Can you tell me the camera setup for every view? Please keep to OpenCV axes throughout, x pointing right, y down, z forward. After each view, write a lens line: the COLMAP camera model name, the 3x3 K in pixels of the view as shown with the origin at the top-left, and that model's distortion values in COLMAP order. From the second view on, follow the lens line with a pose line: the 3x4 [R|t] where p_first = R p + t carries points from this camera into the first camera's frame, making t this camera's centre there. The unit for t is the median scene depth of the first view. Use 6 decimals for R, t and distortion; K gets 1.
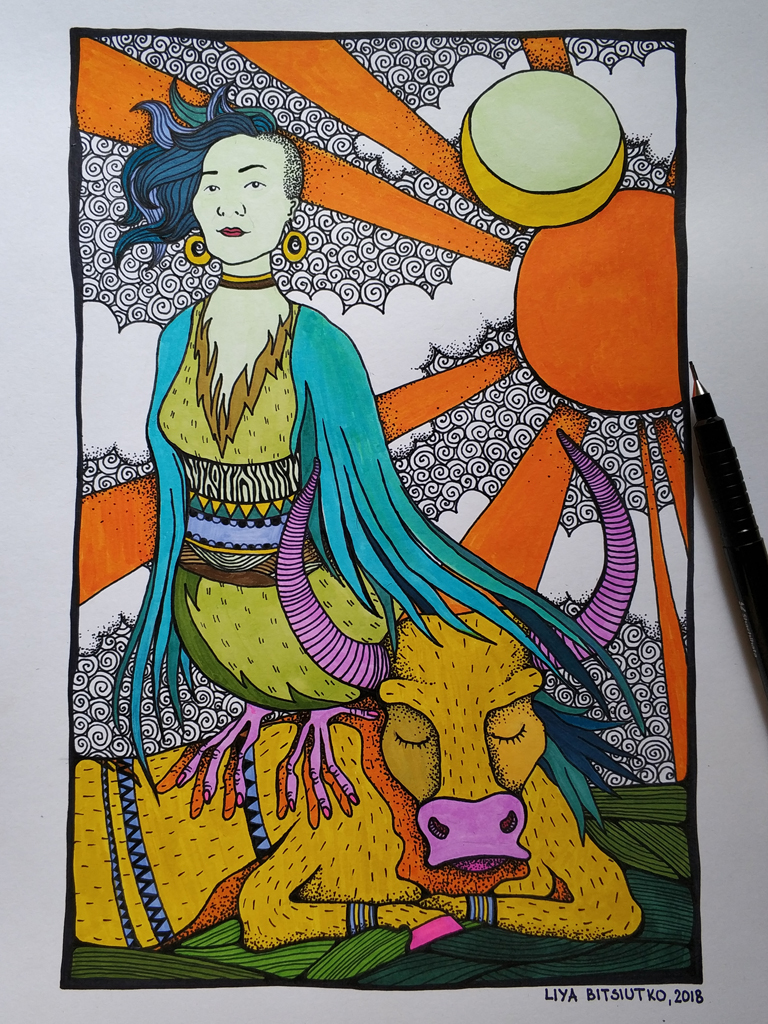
lens RADIAL K [[888.7, 0, 349.3], [0, 888.7, 541.0], [0, 0, 1]] dist [0.042293, -0.145594]
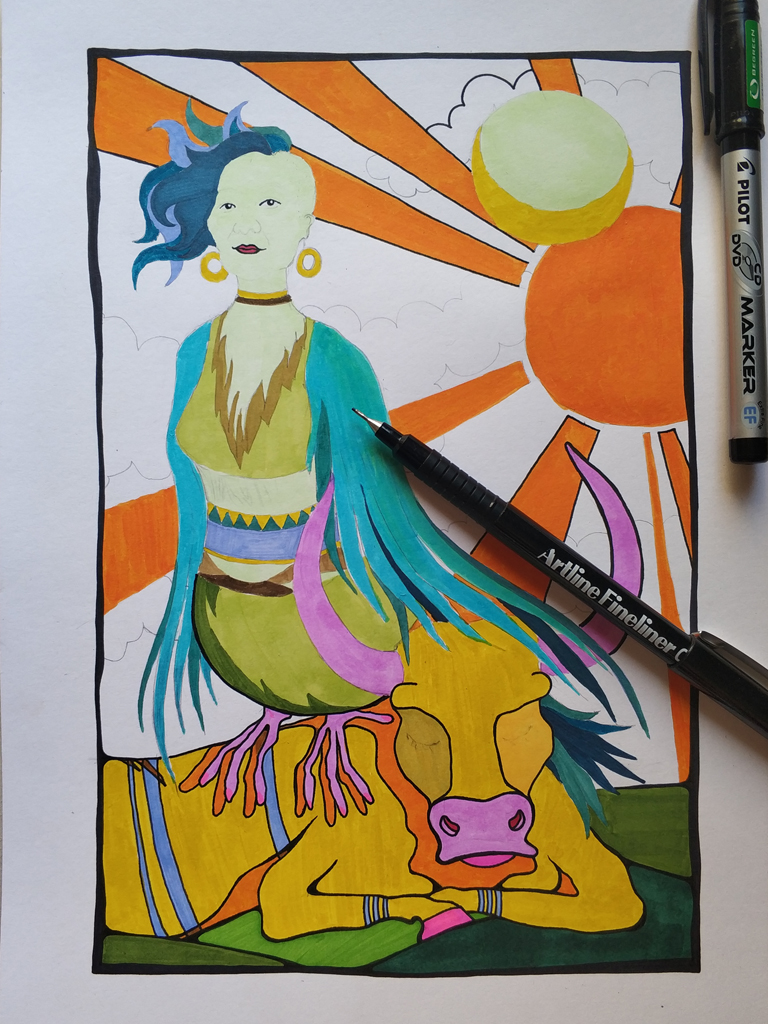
lens RADIAL K [[1077.2, 0, 388.6], [0, 1077.2, 452.9], [0, 0, 1]] dist [0.016604, 0.032613]
pose [[0.999650, -0.000687, 0.026431, -0.003506], [0.003355, 0.994876, -0.101046, 0.011231], [-0.026226, 0.101100, 0.994531, -0.230119]]
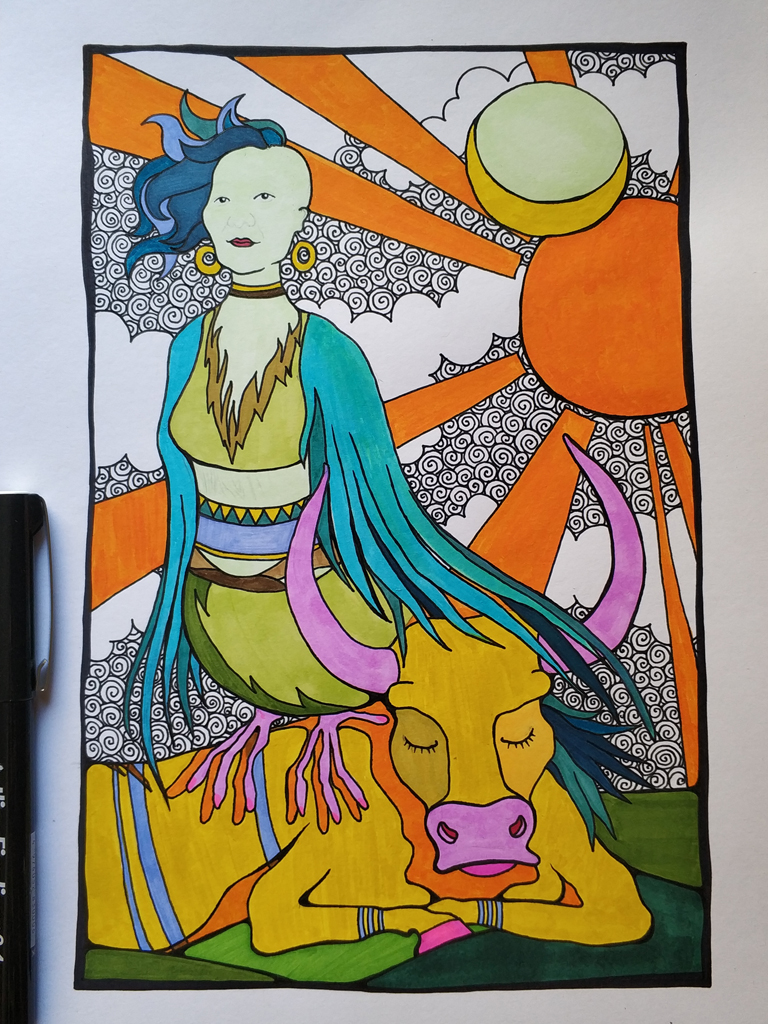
lens RADIAL K [[949.6, 0, 366.3], [0, 949.6, 479.5], [0, 0, 1]] dist [0.091386, -0.300734]
pose [[0.999973, -0.004903, 0.005475, 0.003572], [0.005280, 0.997456, -0.071088, 0.001630], [-0.005113, 0.071115, 0.997455, -0.075806]]
